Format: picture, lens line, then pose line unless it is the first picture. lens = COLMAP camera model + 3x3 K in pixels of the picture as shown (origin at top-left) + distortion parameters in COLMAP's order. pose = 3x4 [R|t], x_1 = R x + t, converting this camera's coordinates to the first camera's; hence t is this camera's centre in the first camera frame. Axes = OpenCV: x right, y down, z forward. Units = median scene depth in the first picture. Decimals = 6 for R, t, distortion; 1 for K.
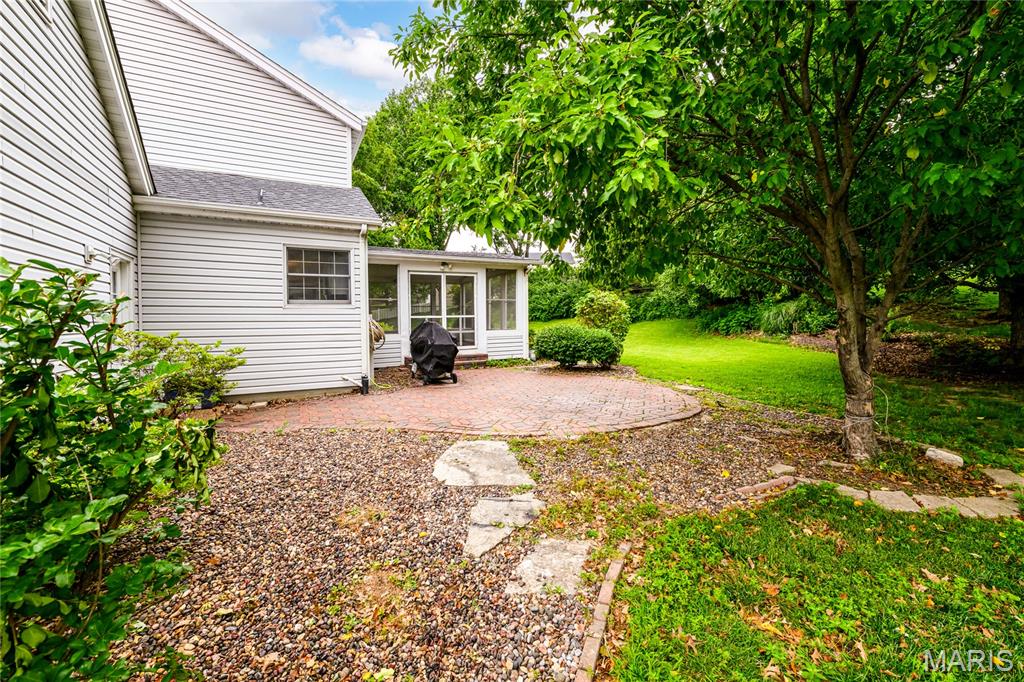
lens RADIAL K [[419.5, 0, 511.2], [0, 419.5, 337.4], [0, 0, 1]] dist [0.000056, 0.000000]
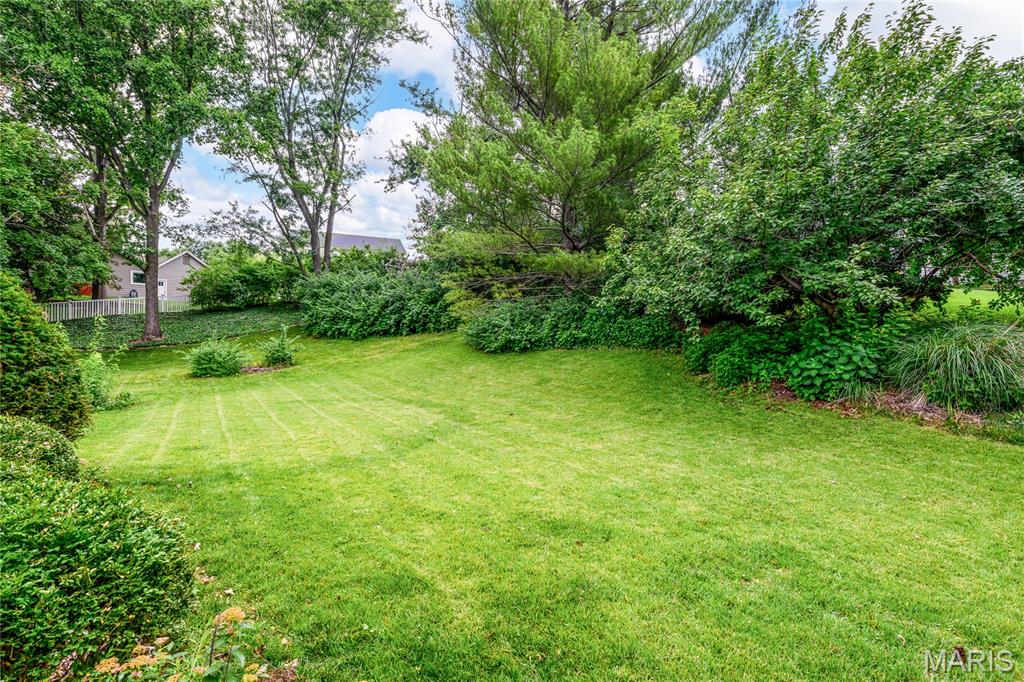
lens RADIAL K [[442.4, 0, 511.8], [0, 442.4, 344.2], [0, 0, 1]] dist [-0.000007, -0.000004]
pose [[0.923006, 0.028522, 0.383728, 0.045337], [-0.019881, 0.999452, -0.026467, -0.020712], [-0.384272, 0.016800, 0.923067, 0.367821]]
